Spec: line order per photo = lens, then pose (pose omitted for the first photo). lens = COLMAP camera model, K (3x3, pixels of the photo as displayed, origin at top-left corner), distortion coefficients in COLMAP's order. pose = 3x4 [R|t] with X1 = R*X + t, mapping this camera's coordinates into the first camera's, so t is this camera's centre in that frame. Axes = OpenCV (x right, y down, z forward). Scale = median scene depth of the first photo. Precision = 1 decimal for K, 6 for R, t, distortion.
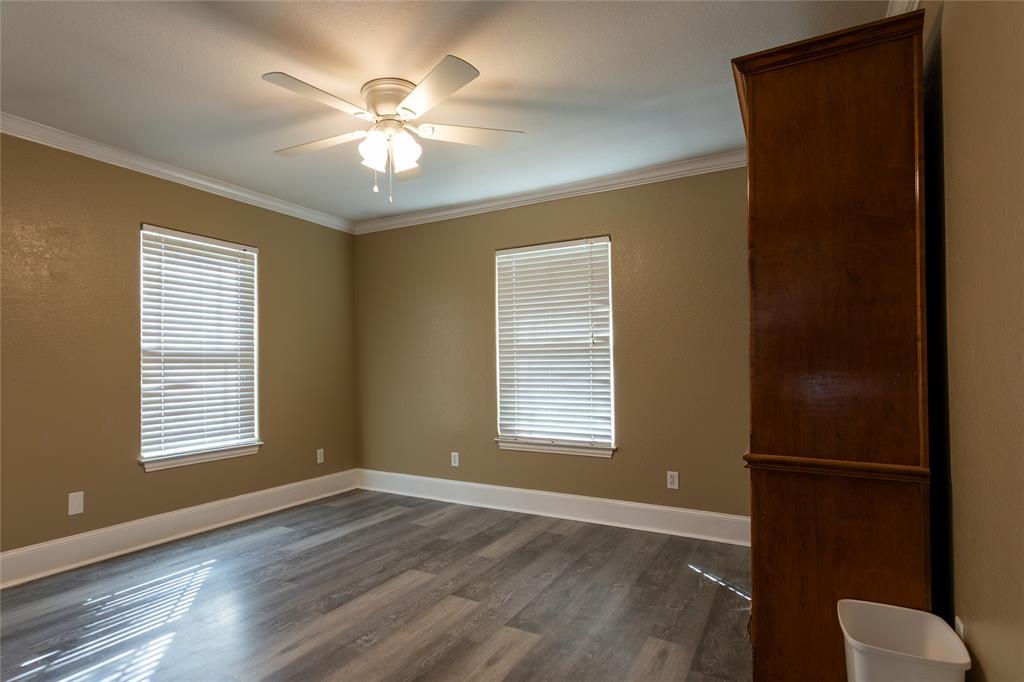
lens RADIAL K [[503.9, 0, 531.2], [0, 503.9, 345.9], [0, 0, 1]] dist [0.000269, 0.000409]
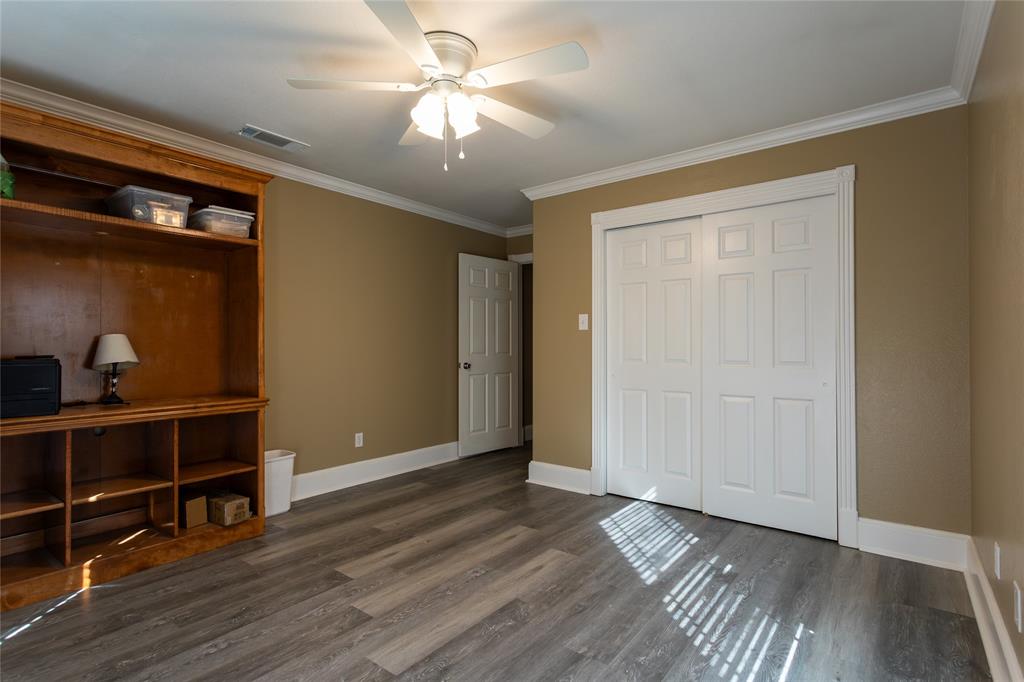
lens RADIAL K [[503.9, 0, 531.2], [0, 503.9, 345.9], [0, 0, 1]] dist [0.000269, 0.000409]
pose [[-0.969169, 0.005457, 0.246336, -0.666007], [-0.003619, 0.999332, -0.036375, 0.095562], [-0.246370, -0.036145, -0.968502, 1.908854]]
